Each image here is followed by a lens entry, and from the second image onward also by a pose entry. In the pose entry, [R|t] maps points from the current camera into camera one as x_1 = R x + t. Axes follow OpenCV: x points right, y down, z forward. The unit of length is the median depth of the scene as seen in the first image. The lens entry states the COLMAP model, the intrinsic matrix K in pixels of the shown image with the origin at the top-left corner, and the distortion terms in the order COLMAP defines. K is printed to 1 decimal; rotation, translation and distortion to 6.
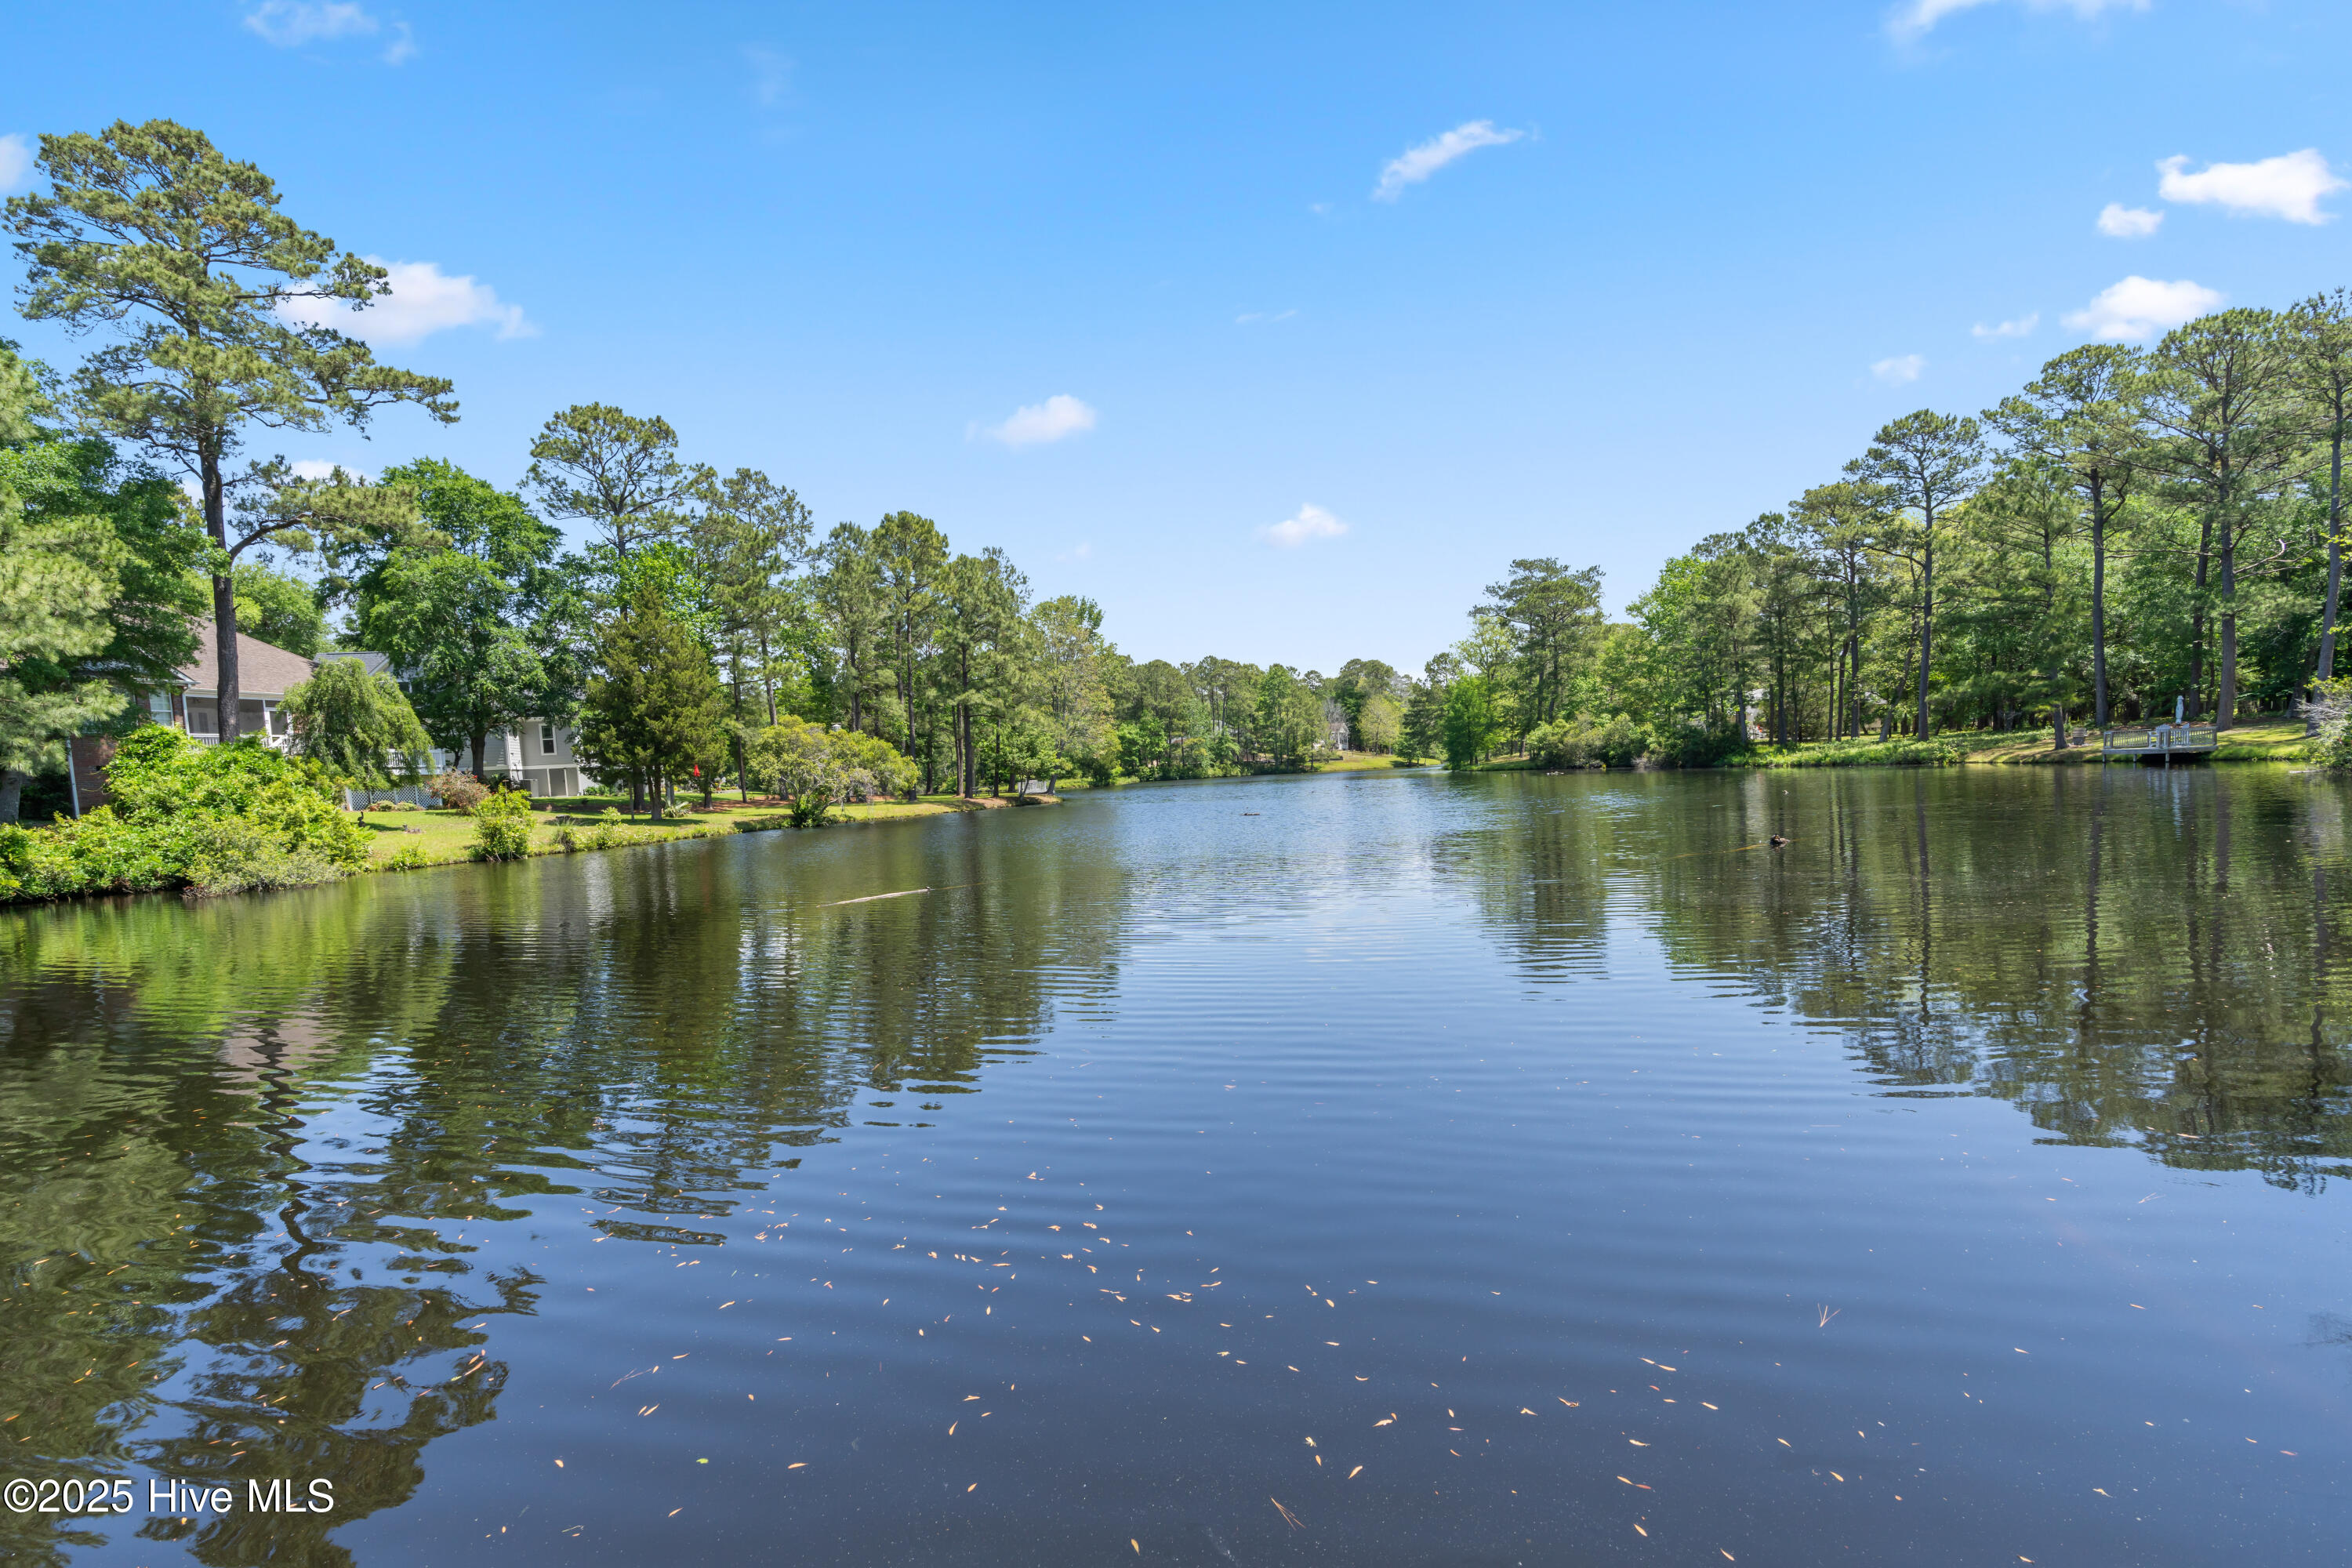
lens RADIAL K [[1092.4, 0, 1186.7], [0, 1092.4, 861.8], [0, 0, 1]] dist [0.004724, 0.000975]
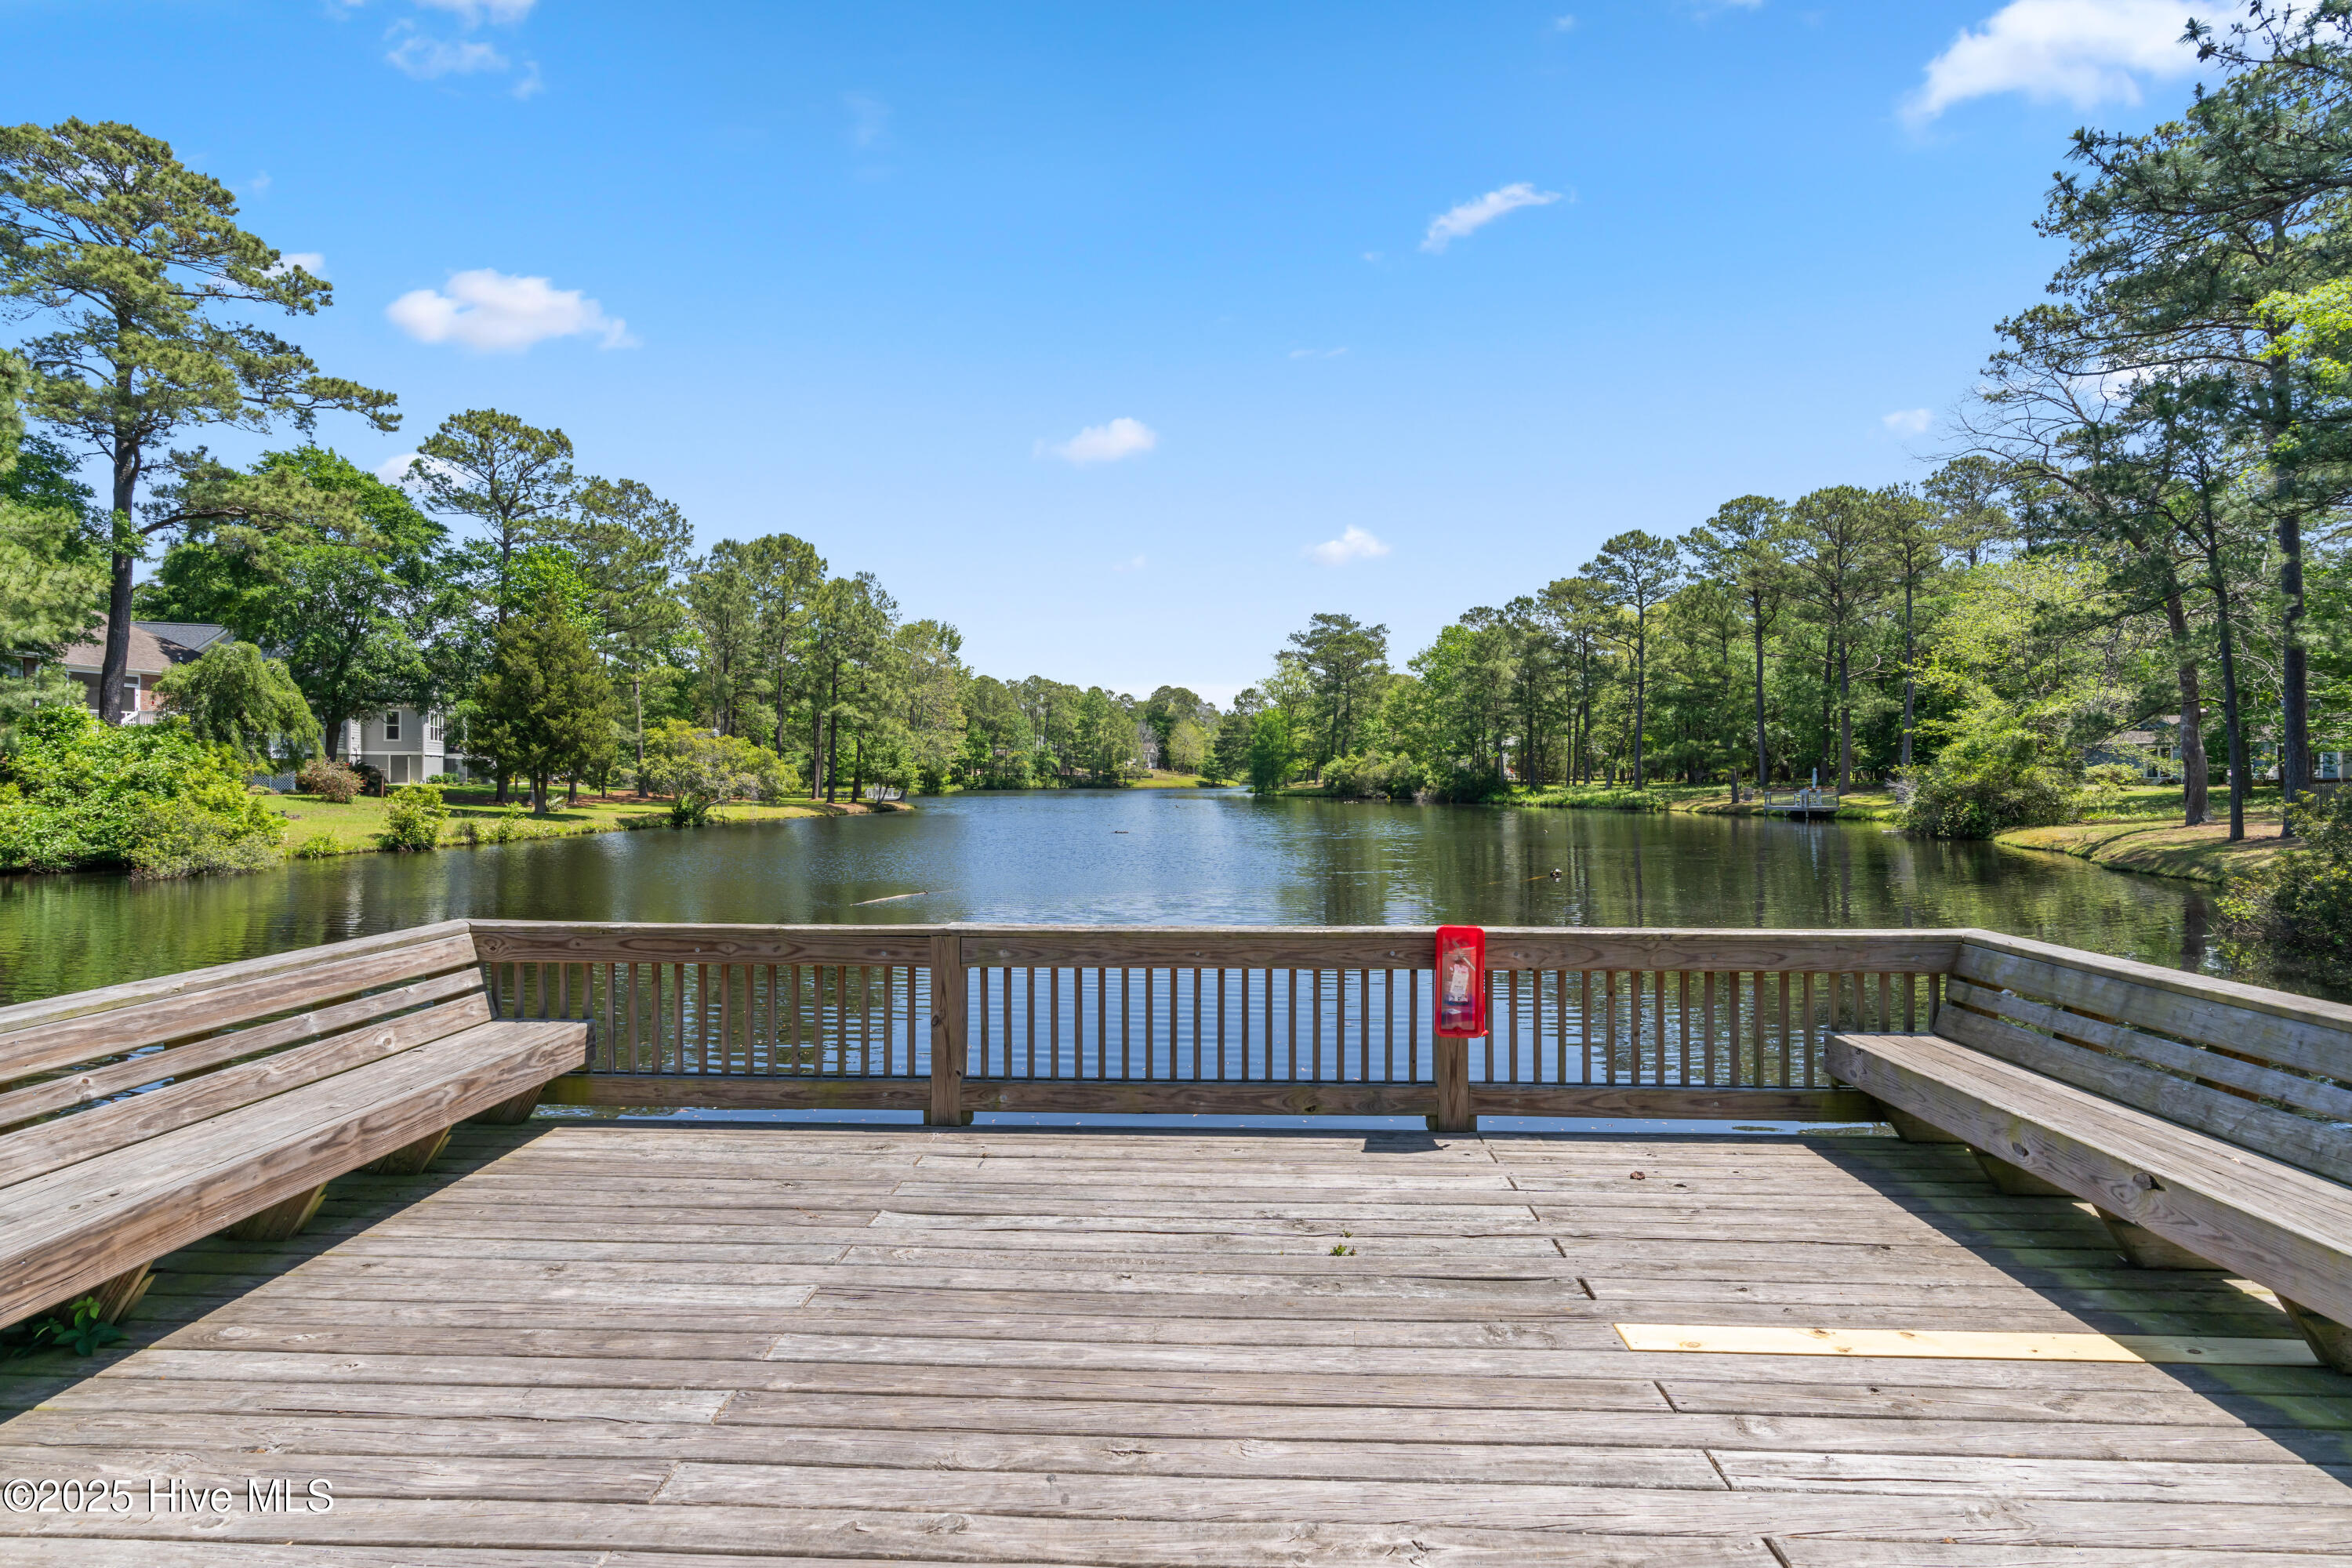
lens RADIAL K [[1092.4, 0, 1174.4], [0, 1092.4, 778.1], [0, 0, 1]] dist [0.004724, 0.000975]
pose [[0.979418, 0.047981, 0.196059, -0.094494], [-0.031659, 0.995830, -0.085554, -0.002594], [-0.199346, 0.077586, 0.976853, -0.116807]]
